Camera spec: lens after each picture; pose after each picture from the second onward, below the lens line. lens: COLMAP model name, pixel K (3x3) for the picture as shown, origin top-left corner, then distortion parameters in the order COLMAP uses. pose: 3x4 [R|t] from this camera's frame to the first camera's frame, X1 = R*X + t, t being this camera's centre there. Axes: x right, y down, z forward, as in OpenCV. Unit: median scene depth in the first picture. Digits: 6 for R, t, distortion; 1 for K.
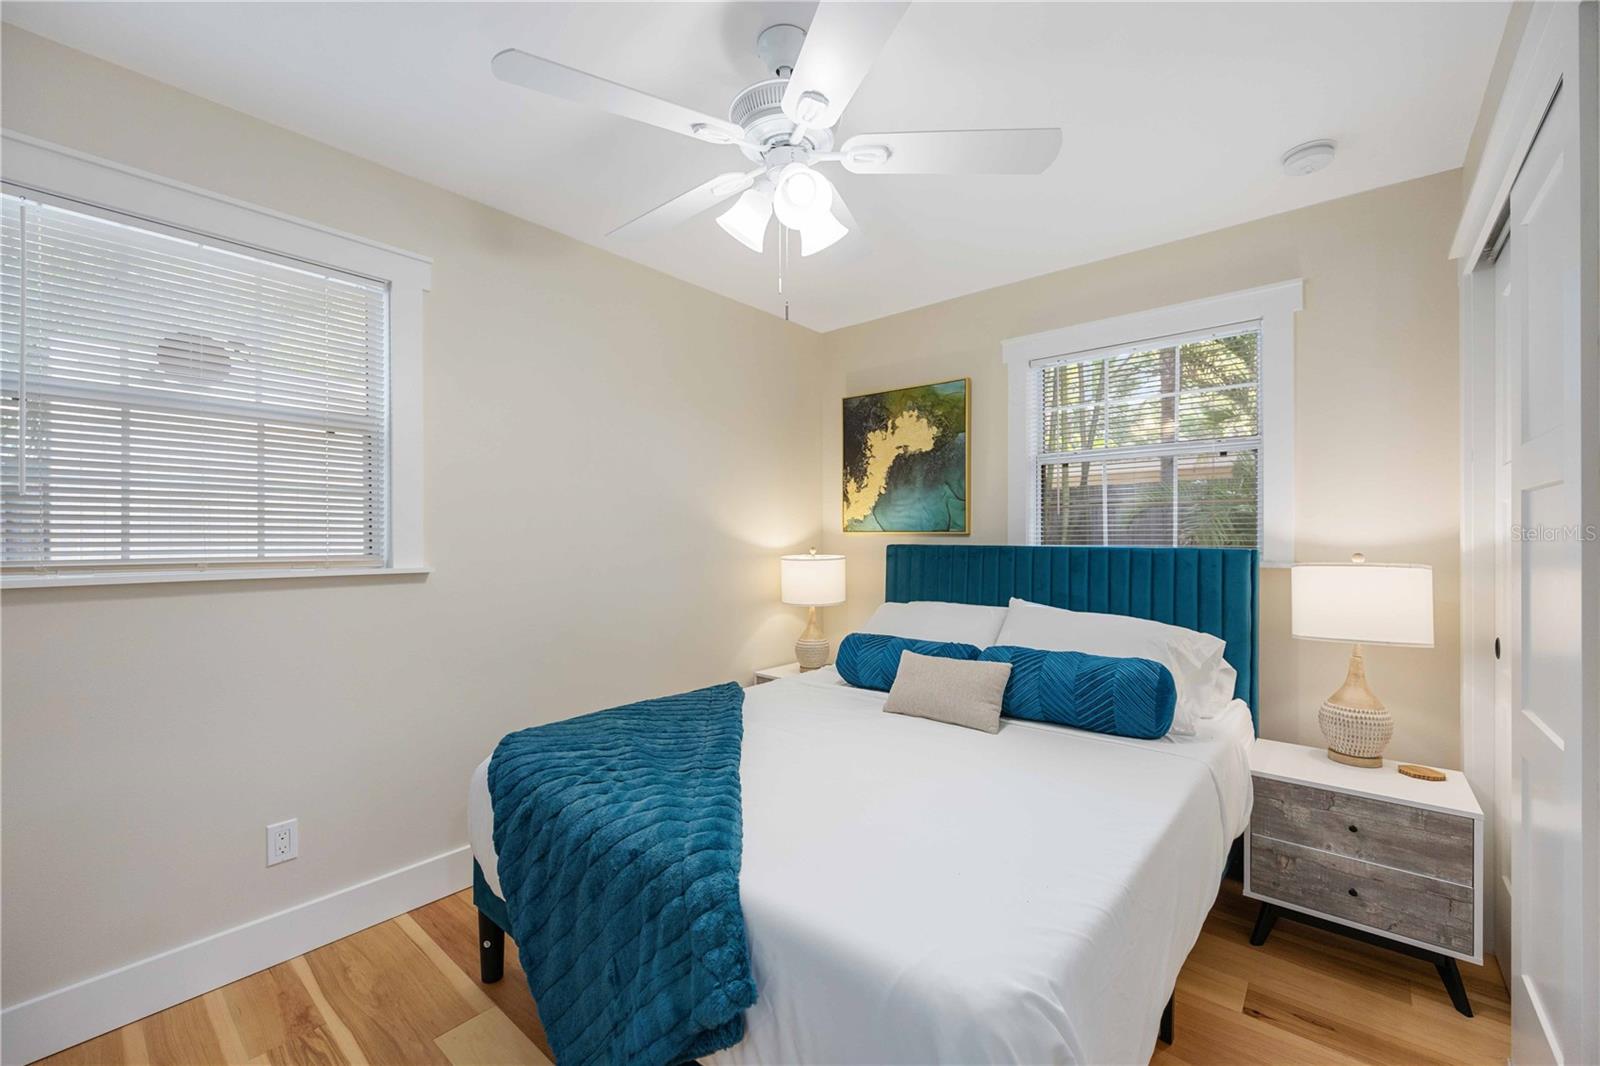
lens RADIAL K [[645.0, 0, 812.4], [0, 645.0, 540.1], [0, 0, 1]] dist [-0.000922, -0.000059]
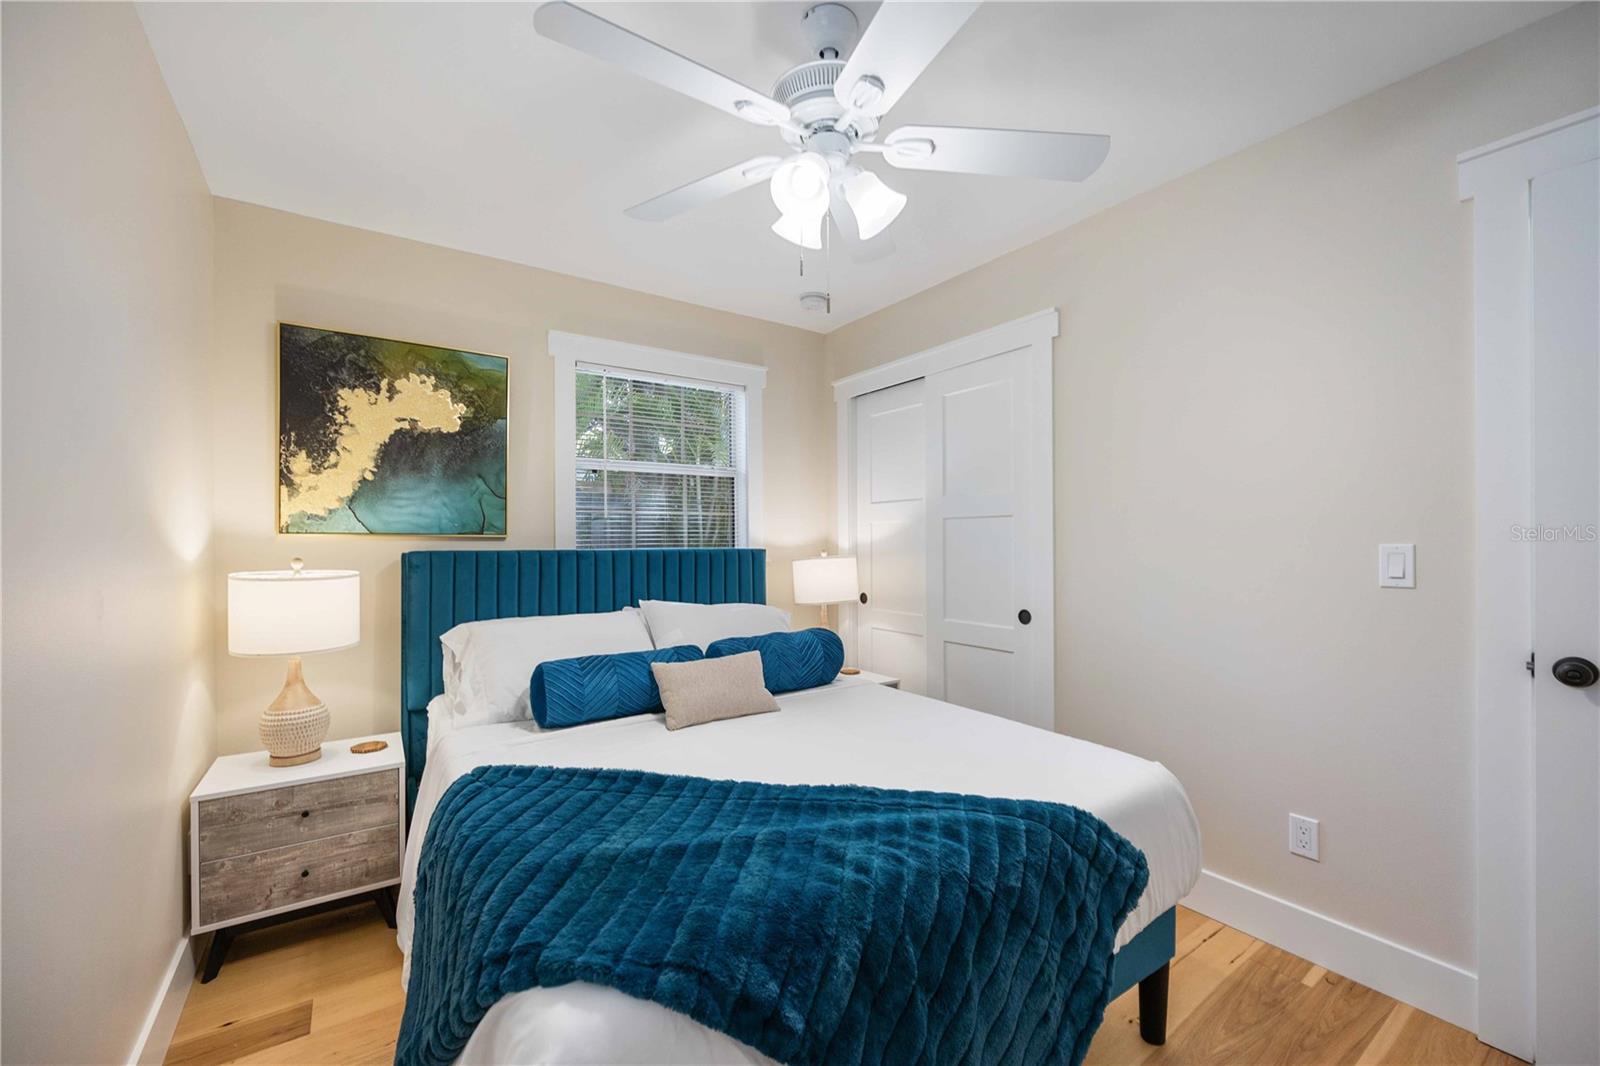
lens RADIAL K [[645.0, 0, 812.4], [0, 645.0, 540.1], [0, 0, 1]] dist [-0.000922, -0.000059]
pose [[0.260146, 0.001553, 0.965568, -0.454275], [0.006930, 0.999970, -0.003475, -0.000389], [-0.965544, 0.007595, 0.260127, 0.355814]]
